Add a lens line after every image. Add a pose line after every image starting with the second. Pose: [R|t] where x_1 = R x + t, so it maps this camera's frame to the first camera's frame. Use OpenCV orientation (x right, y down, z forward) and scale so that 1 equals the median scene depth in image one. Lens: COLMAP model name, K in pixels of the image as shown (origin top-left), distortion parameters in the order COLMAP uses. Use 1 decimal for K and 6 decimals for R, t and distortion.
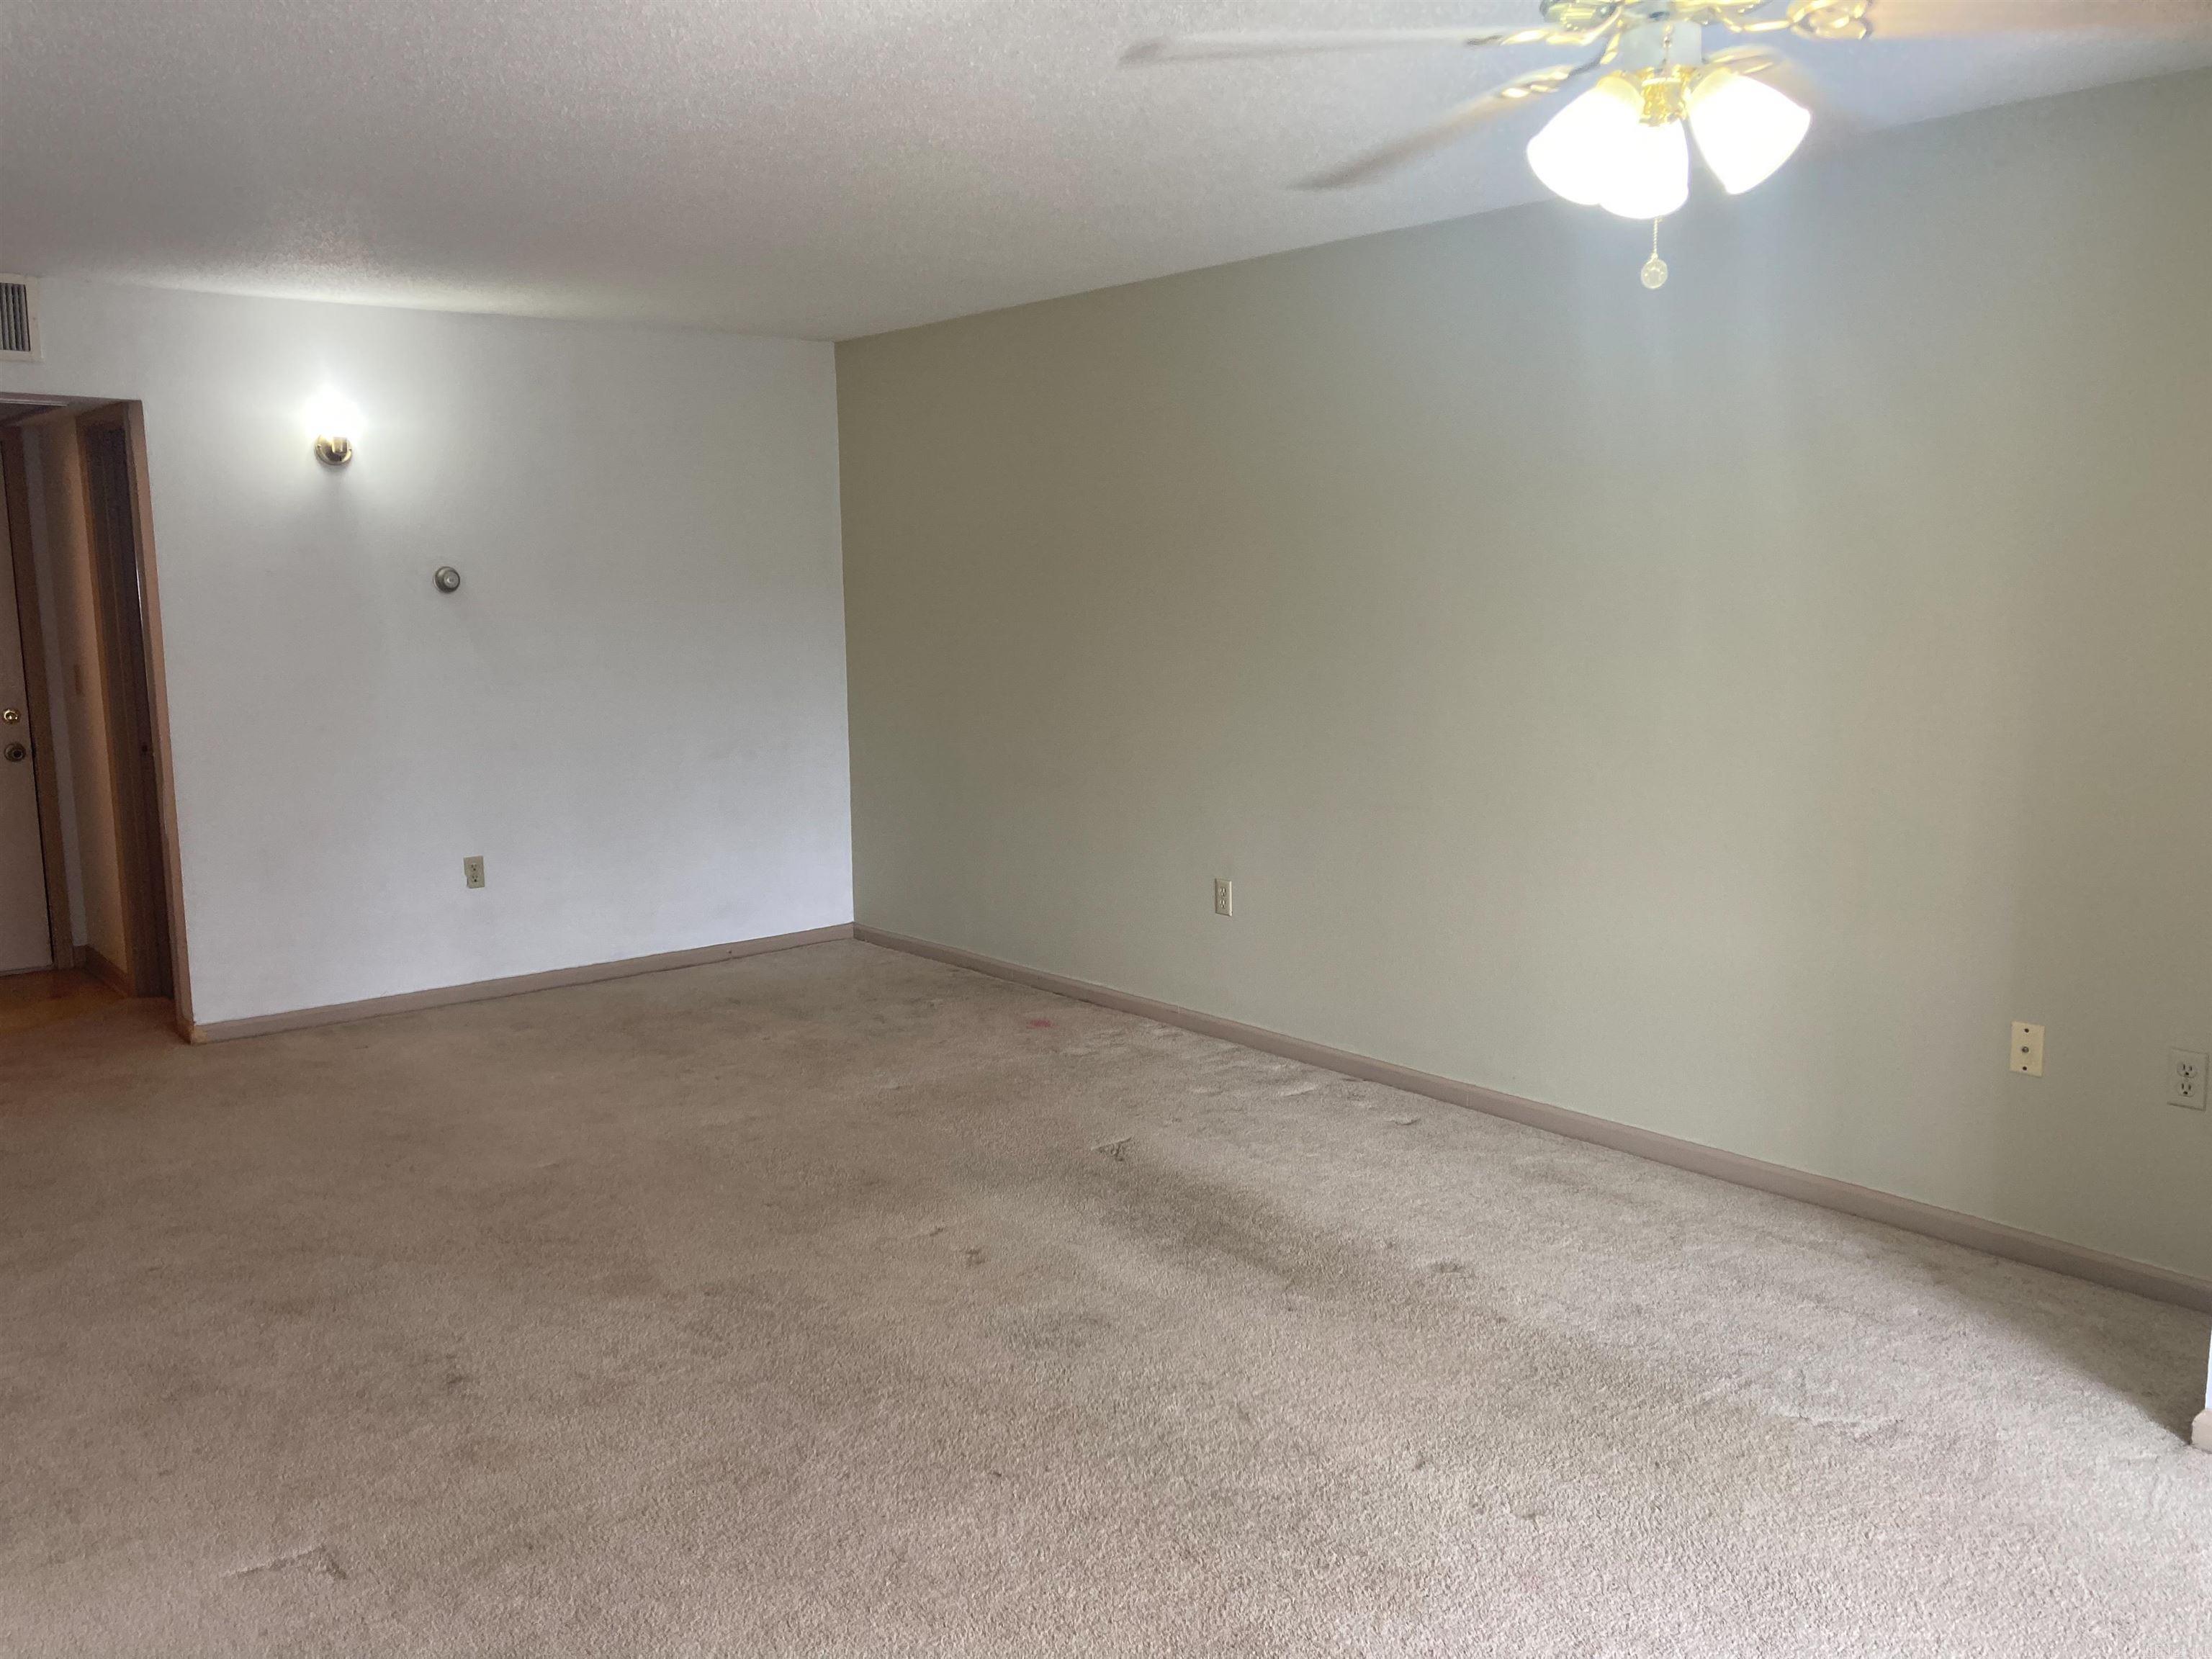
lens RADIAL K [[1825.6, 0, 1068.8], [0, 1825.6, 819.2], [0, 0, 1]] dist [0.043523, -0.043045]
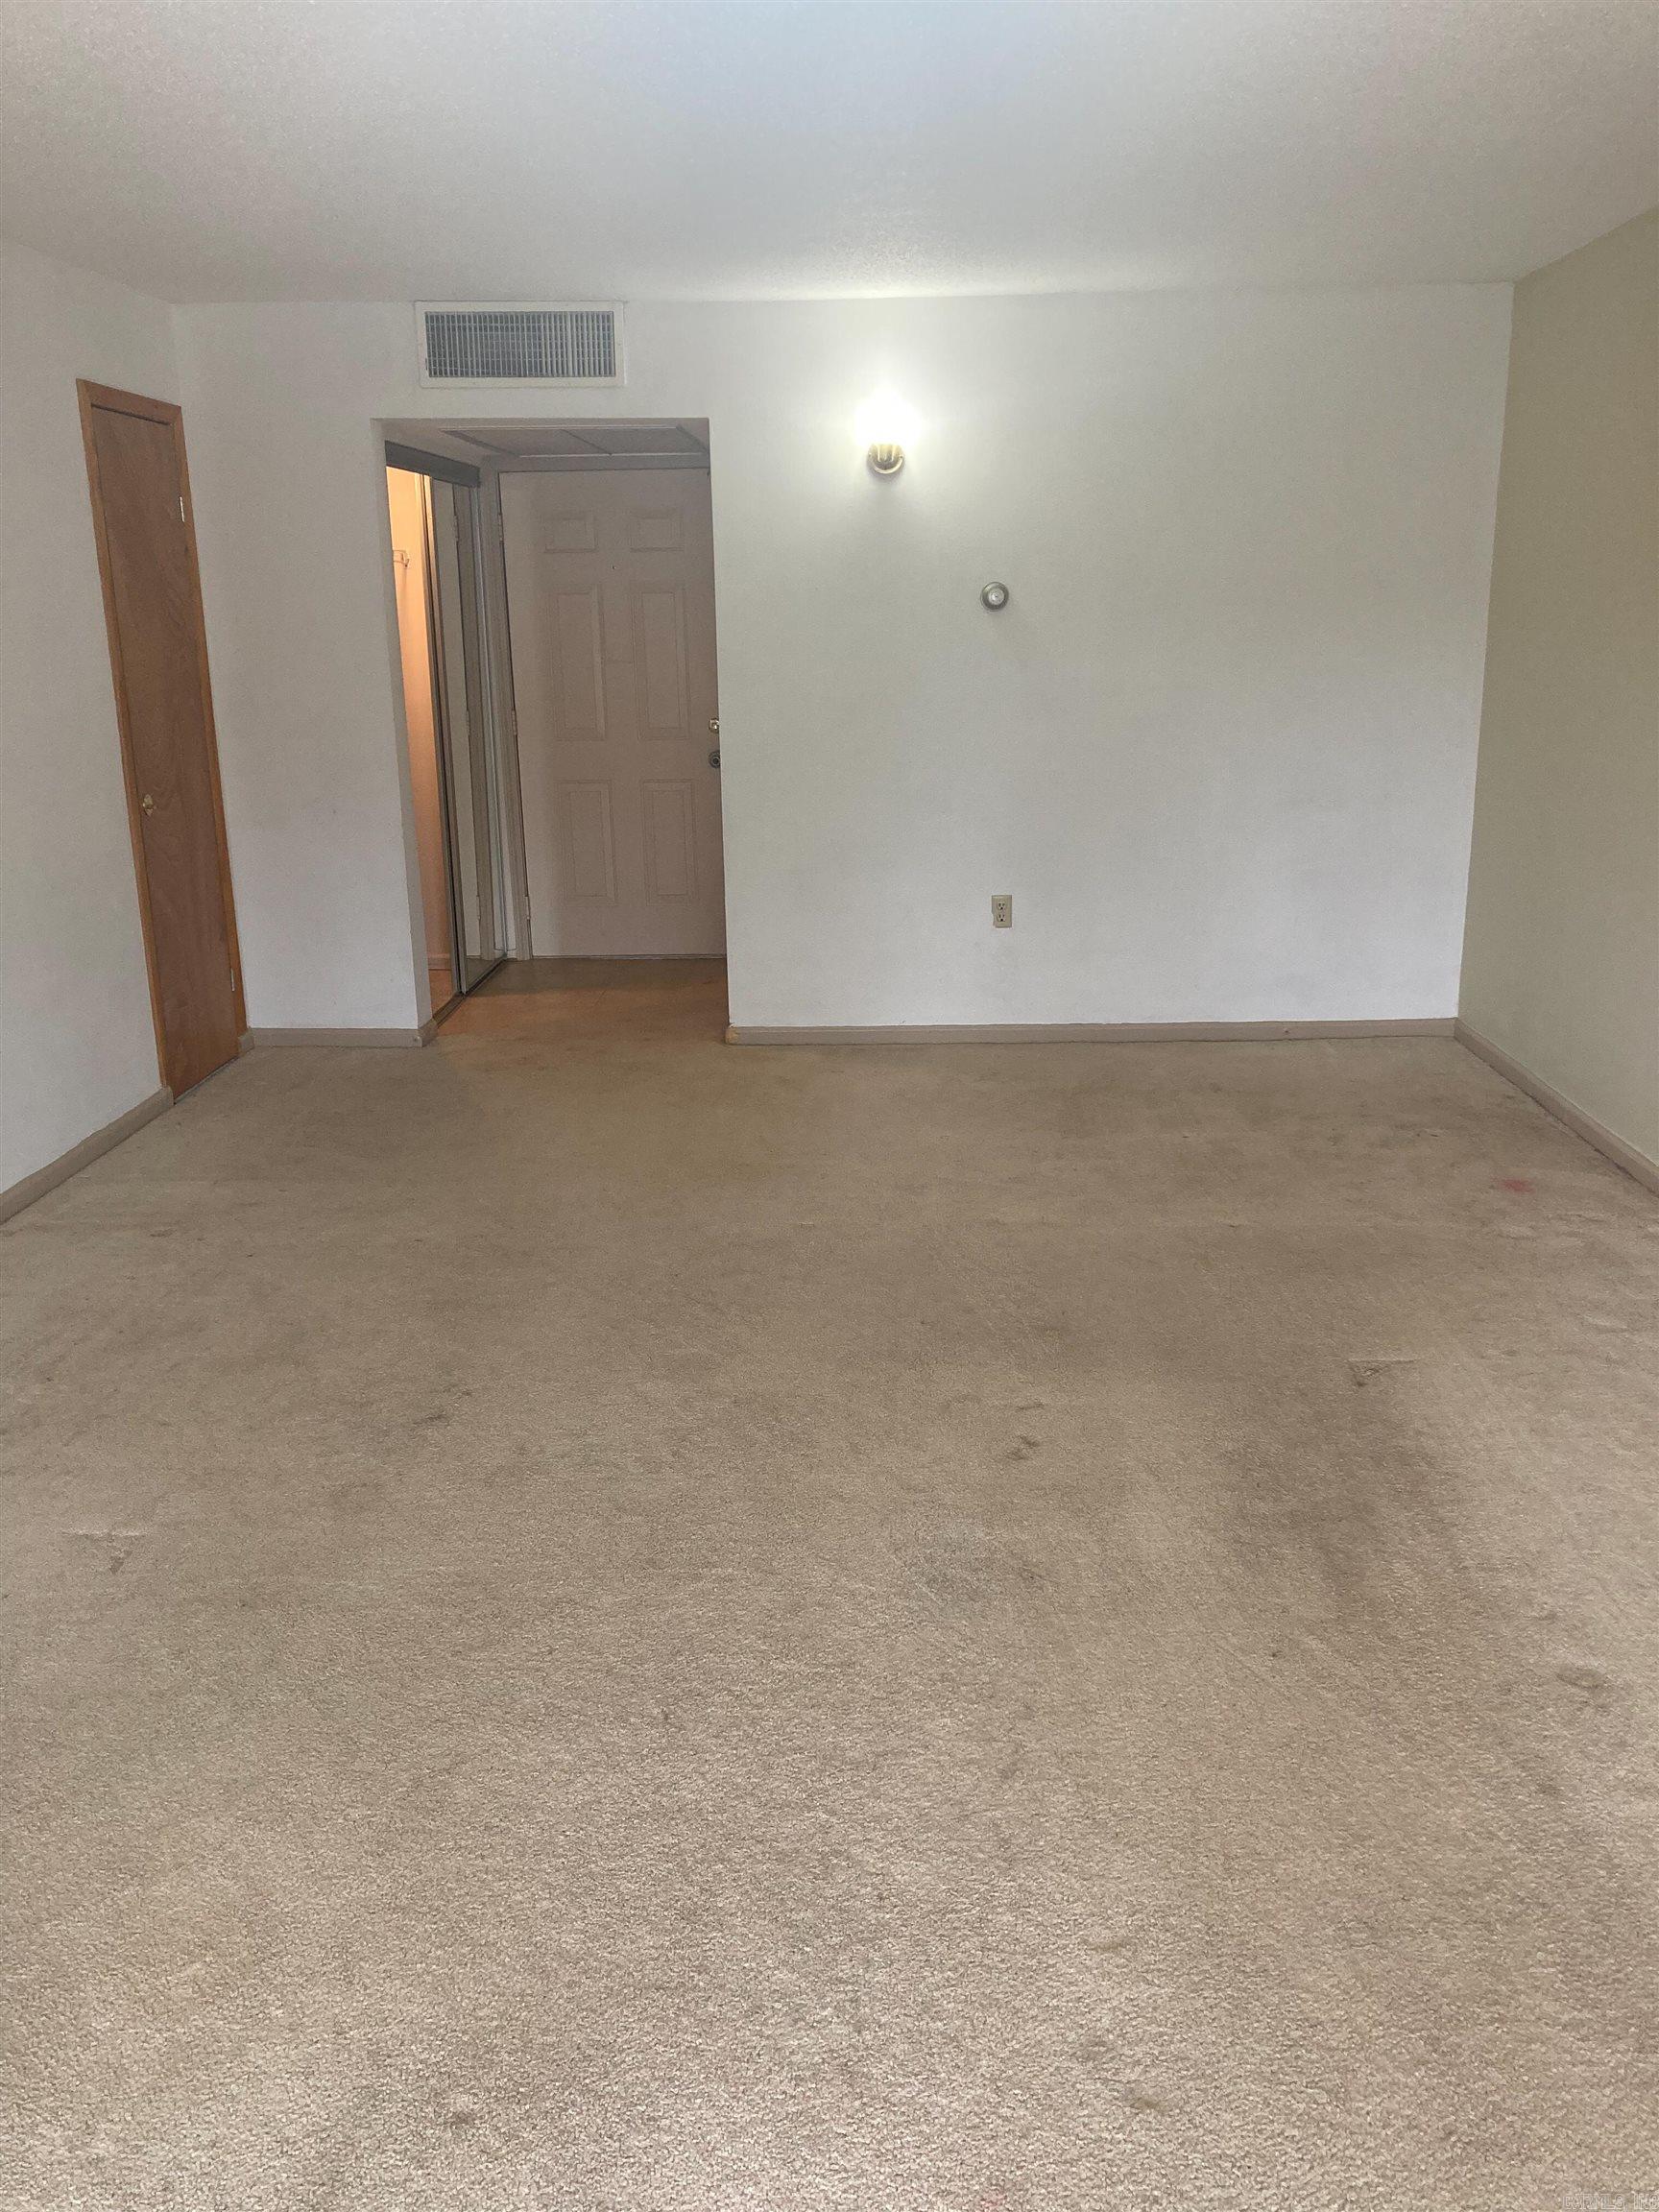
lens RADIAL K [[1825.6, 0, 829.5], [0, 1825.6, 1106.0], [0, 0, 1]] dist [0.043523, -0.043045]
pose [[0.761332, 0.174470, -0.624447, 0.254461], [-0.085513, 0.981721, 0.170035, -0.029859], [0.642698, -0.076055, 0.762335, 0.233851]]
